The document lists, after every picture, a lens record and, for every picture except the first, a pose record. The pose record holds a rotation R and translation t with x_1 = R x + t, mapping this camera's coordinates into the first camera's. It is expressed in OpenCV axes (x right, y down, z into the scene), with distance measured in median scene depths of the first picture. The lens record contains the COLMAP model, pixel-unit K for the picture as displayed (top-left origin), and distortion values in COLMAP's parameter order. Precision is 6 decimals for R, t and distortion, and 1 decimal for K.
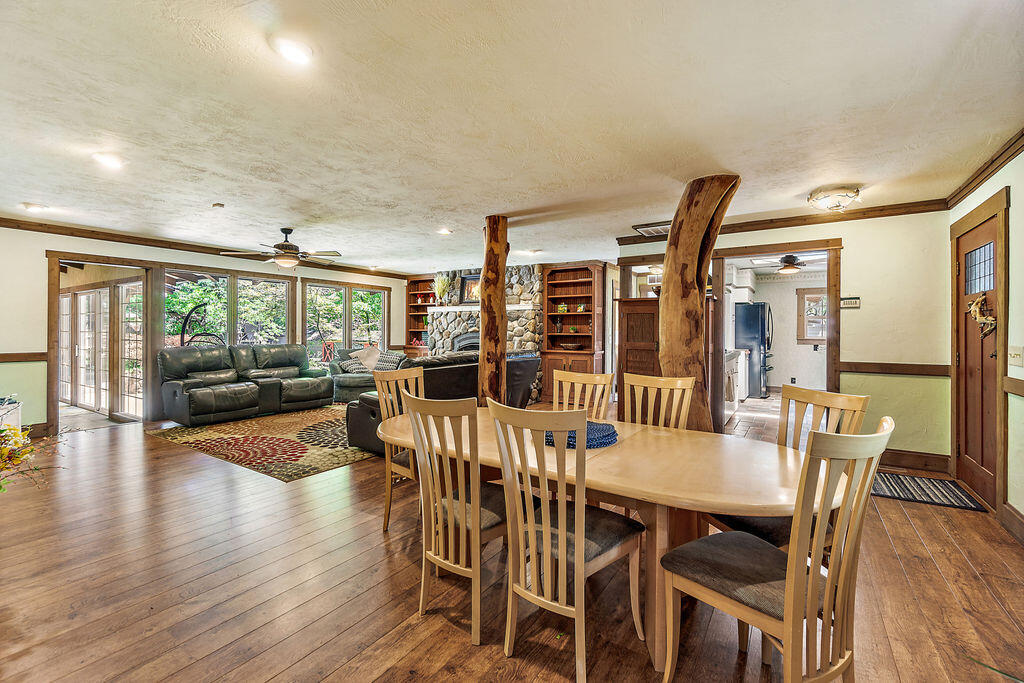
lens RADIAL K [[444.3, 0, 508.2], [0, 444.3, 334.0], [0, 0, 1]] dist [-0.008807, 0.001708]
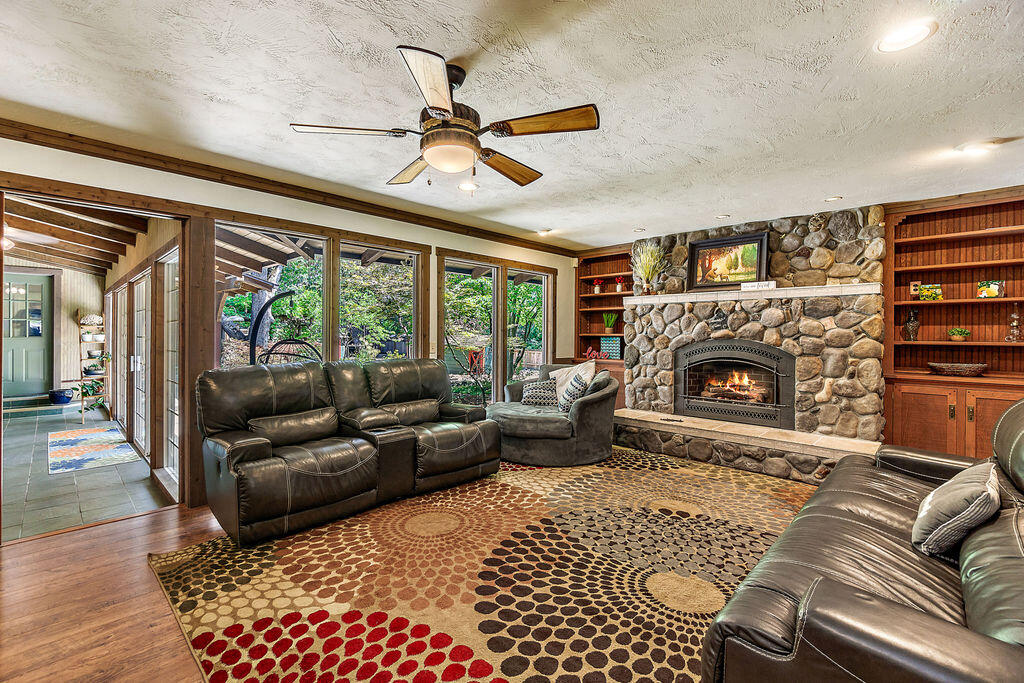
lens RADIAL K [[444.3, 0, 504.4], [0, 444.3, 337.2], [0, 0, 1]] dist [-0.008807, 0.001708]
pose [[0.979364, 0.001244, -0.202101, -0.246938], [-0.001752, 0.999996, -0.002334, -0.004246], [0.202098, 0.002640, 0.979362, 0.415558]]
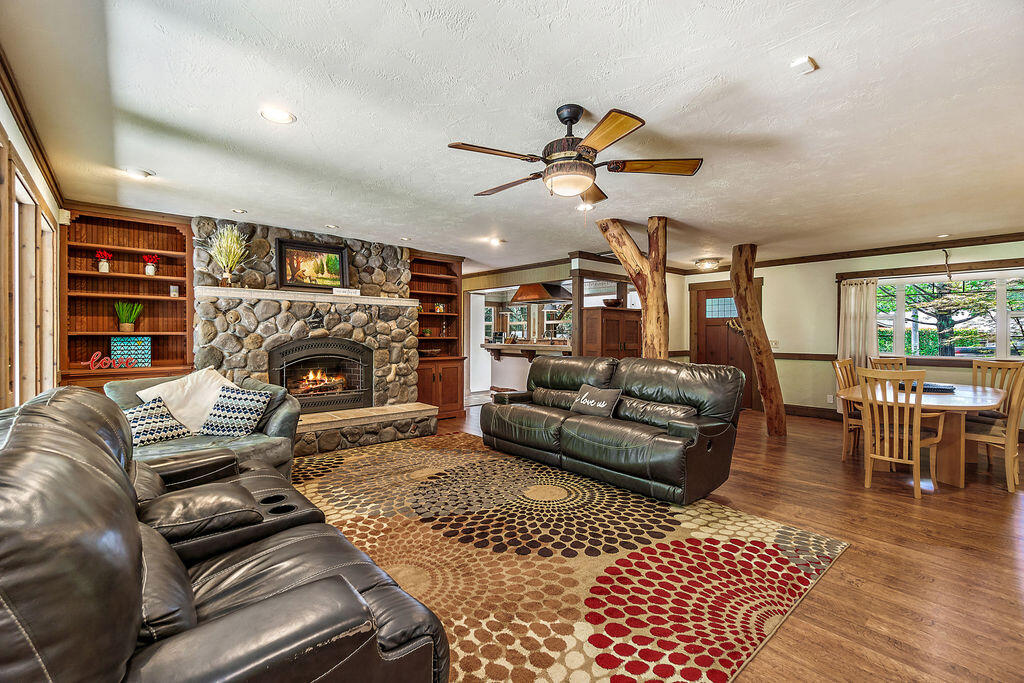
lens RADIAL K [[444.3, 0, 506.3], [0, 444.3, 339.6], [0, 0, 1]] dist [-0.008807, 0.001708]
pose [[0.280979, -0.017299, 0.959558, -0.620787], [0.004771, 0.999850, 0.016629, -0.009674], [-0.959702, -0.000094, 0.281020, 0.613426]]
